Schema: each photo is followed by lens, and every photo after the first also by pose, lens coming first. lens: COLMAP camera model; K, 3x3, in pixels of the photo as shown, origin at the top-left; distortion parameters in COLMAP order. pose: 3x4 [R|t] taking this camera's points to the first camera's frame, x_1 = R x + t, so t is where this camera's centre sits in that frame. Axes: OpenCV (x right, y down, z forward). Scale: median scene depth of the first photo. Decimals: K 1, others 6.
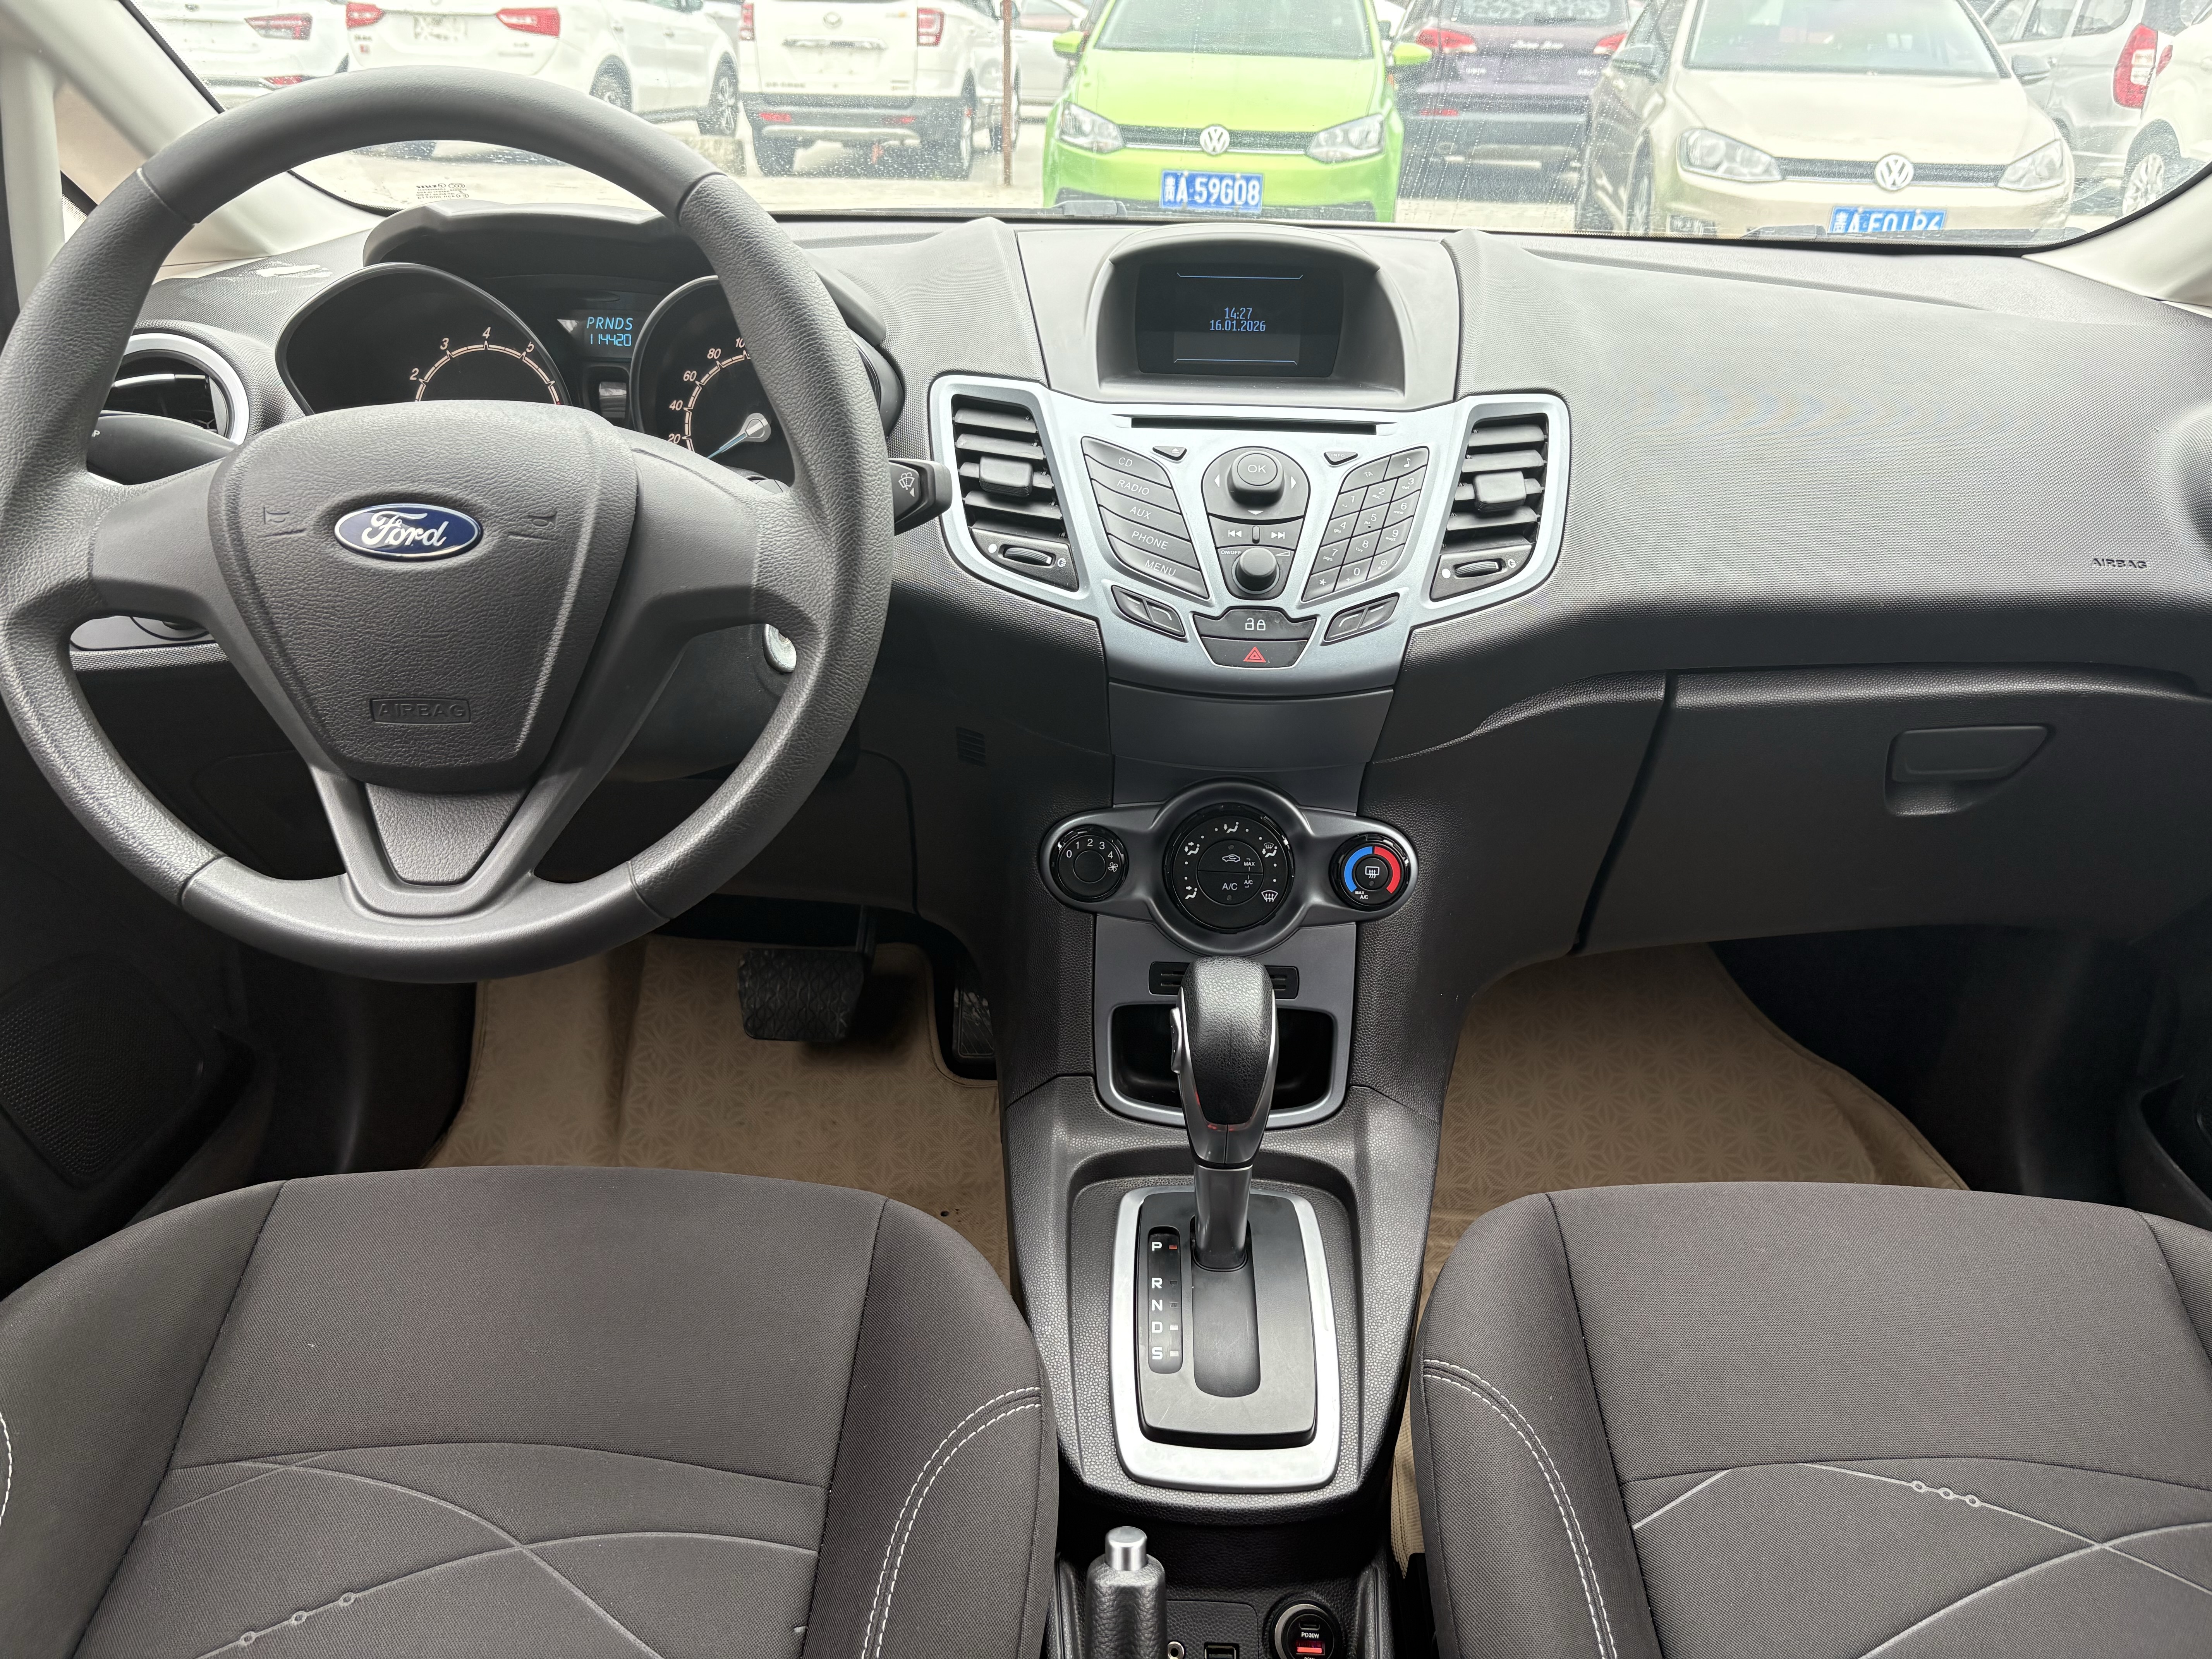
lens RADIAL K [[1656.5, 0, 1106.0], [0, 1656.5, 829.5], [0, 0, 1]] dist [0.052686, -0.055445]
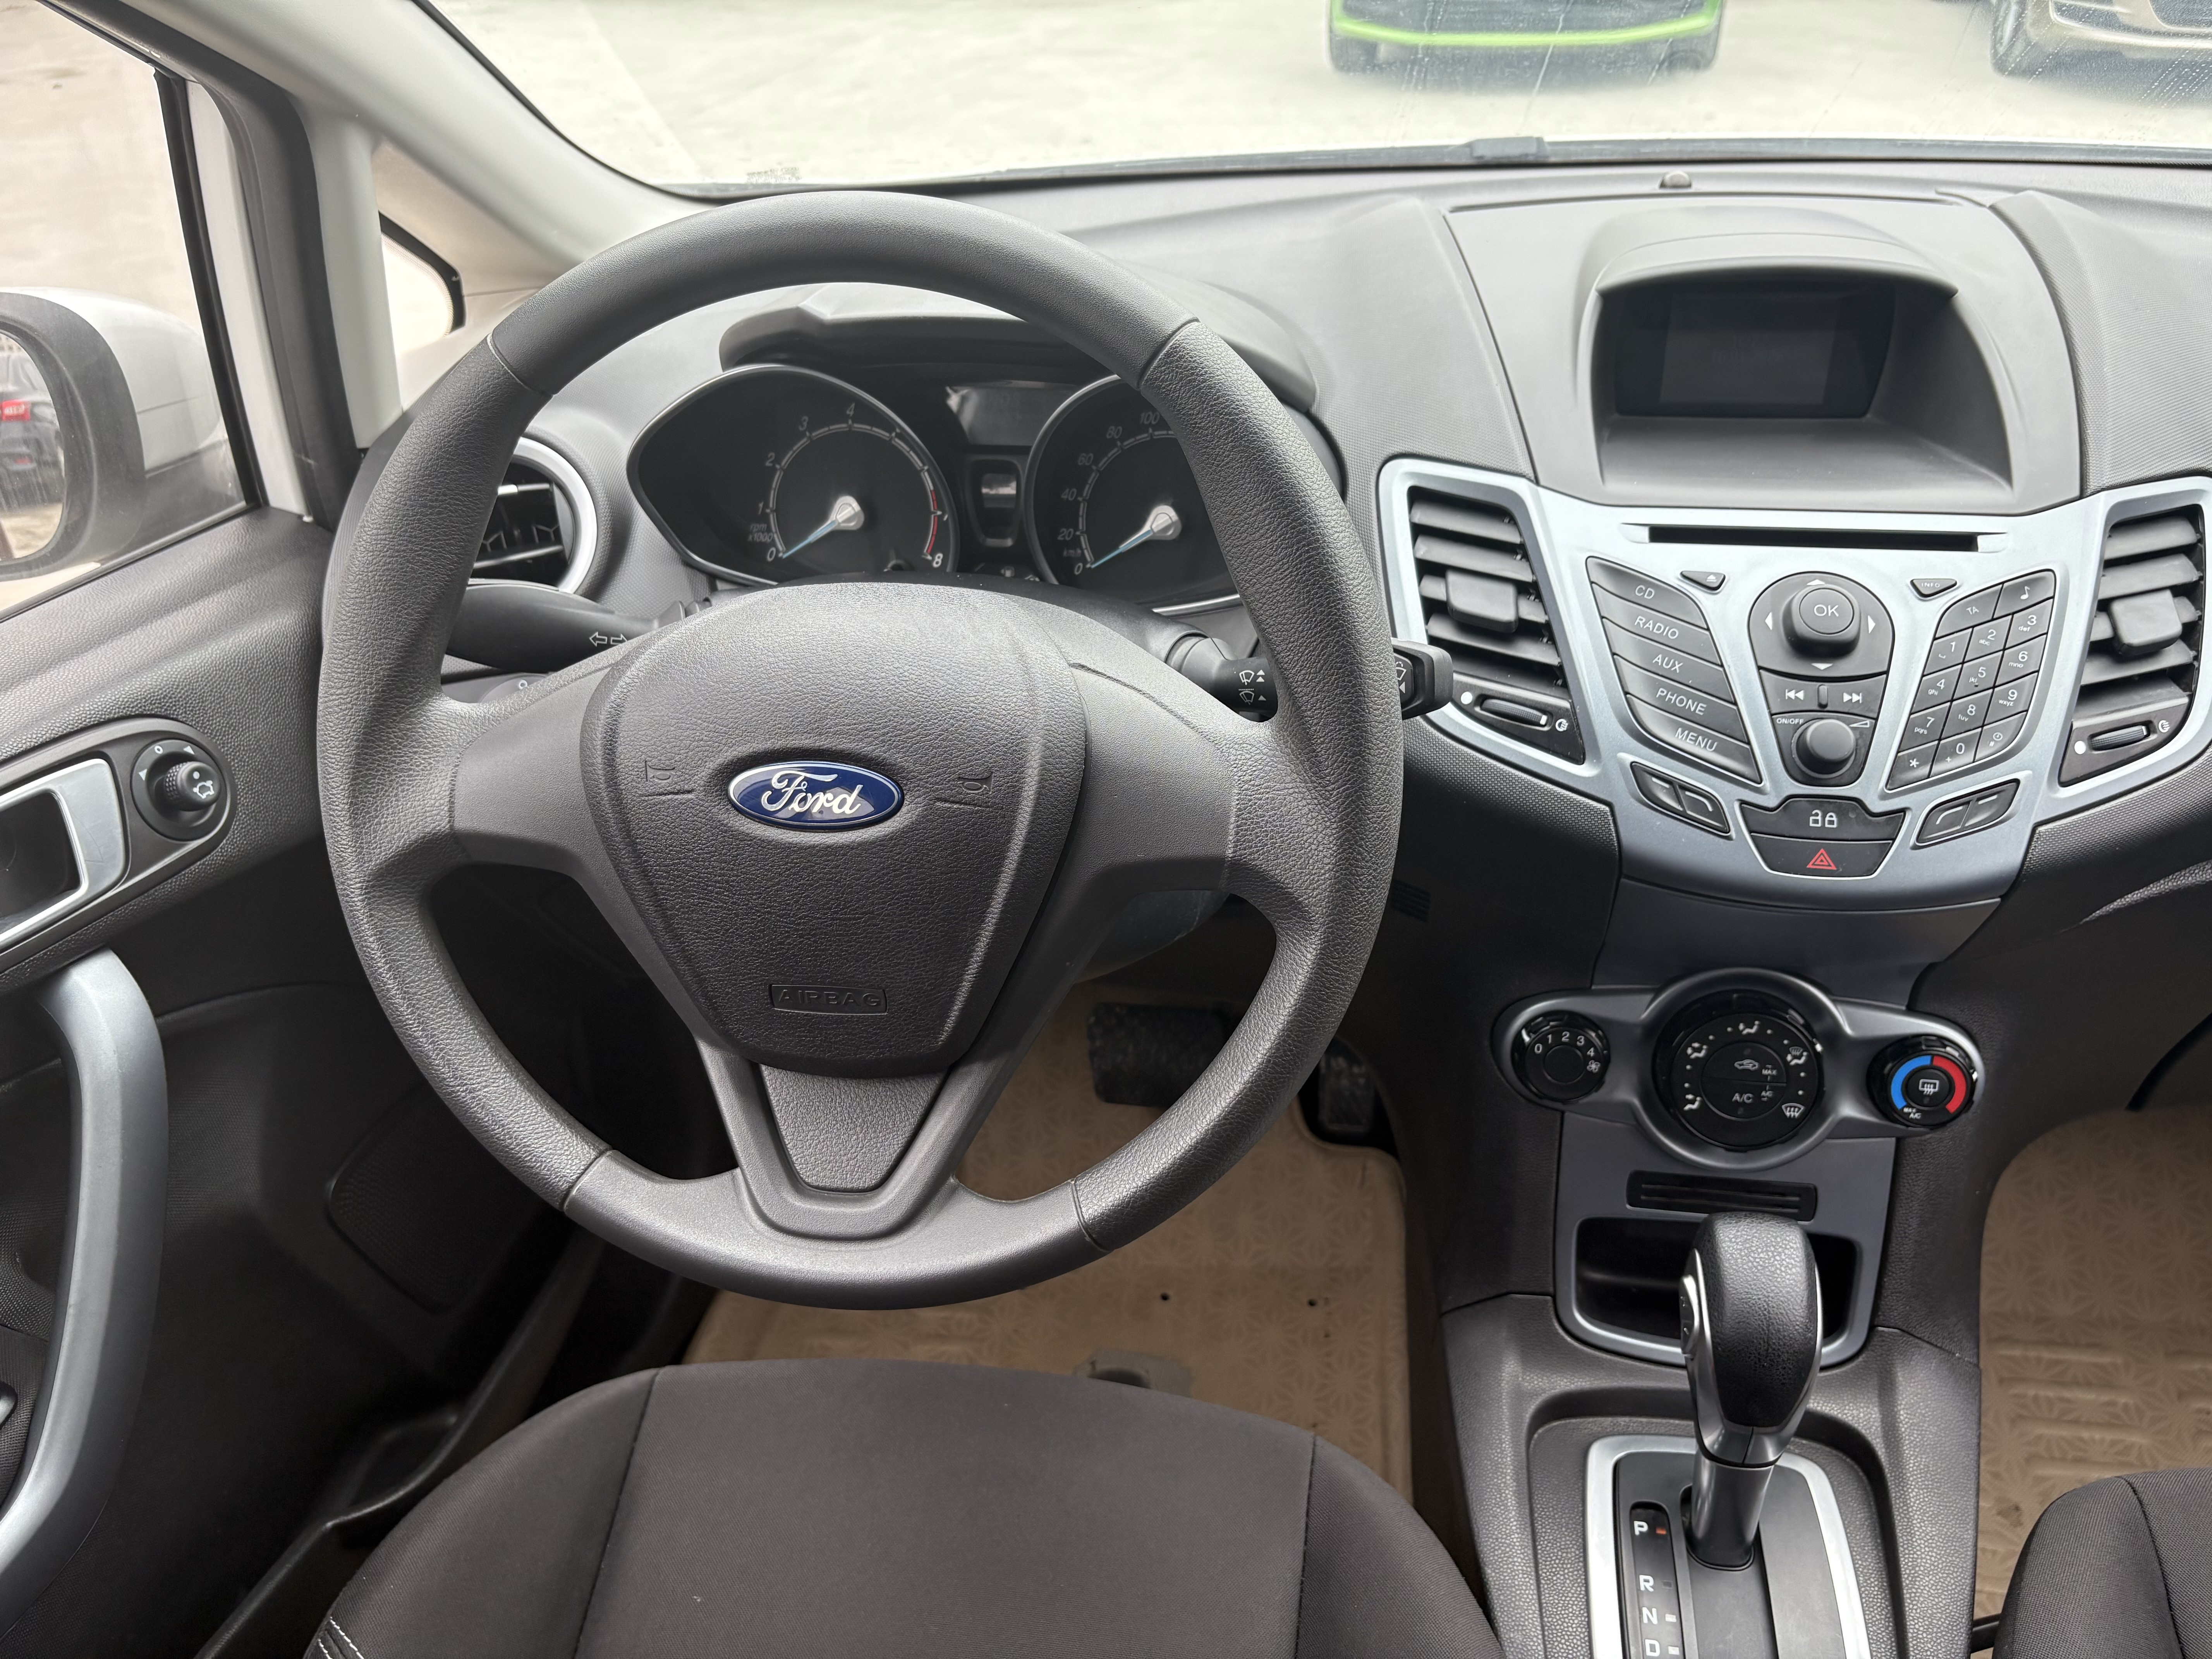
lens RADIAL K [[1684.7, 0, 1116.7], [0, 1684.7, 824.4], [0, 0, 1]] dist [0.031388, -0.051022]
pose [[0.989806, 0.019429, -0.141092, -0.120305], [-0.004534, 0.994448, 0.105133, -0.193744], [0.142352, -0.103422, 0.984398, 0.162587]]
